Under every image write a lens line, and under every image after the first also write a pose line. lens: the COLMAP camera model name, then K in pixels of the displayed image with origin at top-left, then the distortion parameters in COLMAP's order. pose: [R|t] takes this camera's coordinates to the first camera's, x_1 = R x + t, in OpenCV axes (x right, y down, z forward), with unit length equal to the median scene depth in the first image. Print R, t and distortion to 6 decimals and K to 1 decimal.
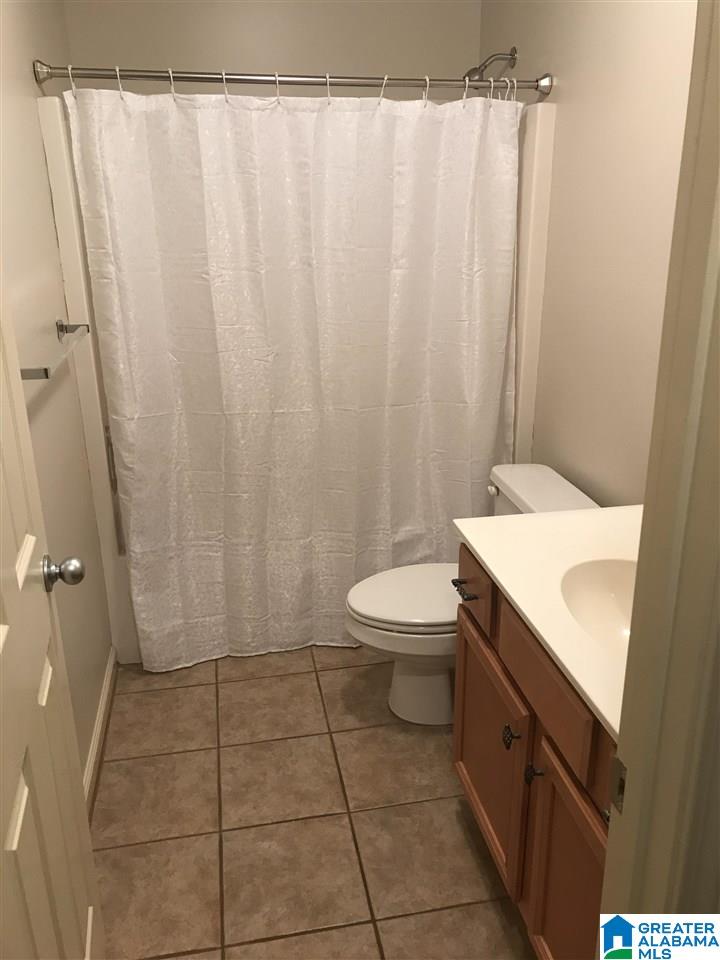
lens RADIAL K [[791.2, 0, 362.6], [0, 791.2, 475.7], [0, 0, 1]] dist [0.042677, -0.001299]
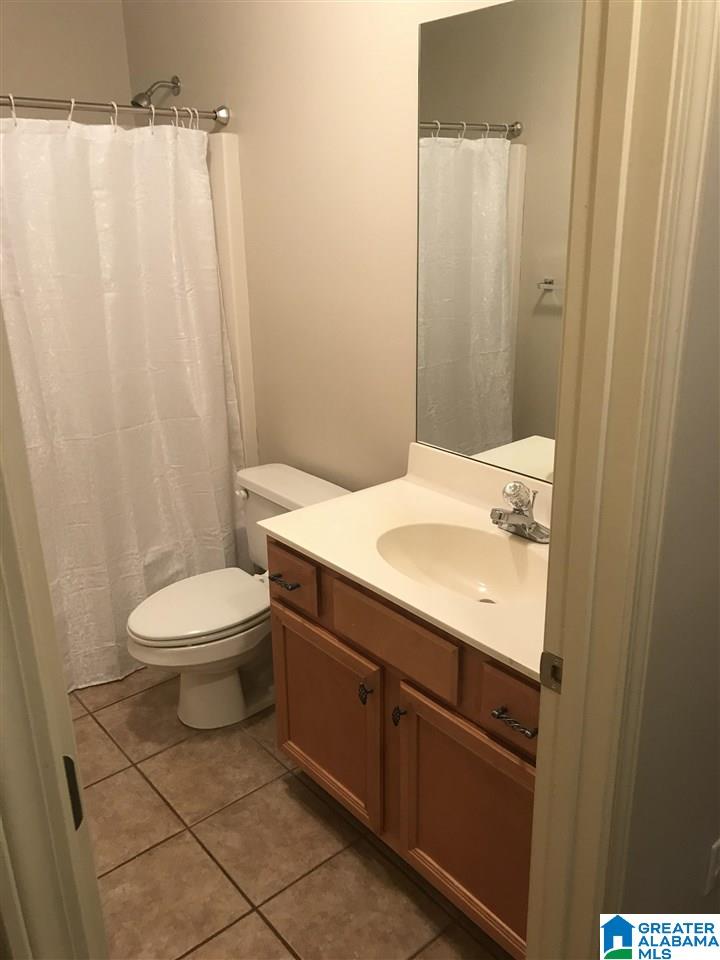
lens RADIAL K [[791.2, 0, 352.8], [0, 791.2, 483.3], [0, 0, 1]] dist [0.042677, -0.001299]
pose [[0.874850, -0.172007, 0.452825, -0.191583], [0.173174, 0.984109, 0.039247, -0.011945], [-0.452380, 0.044082, 0.890735, -0.018448]]
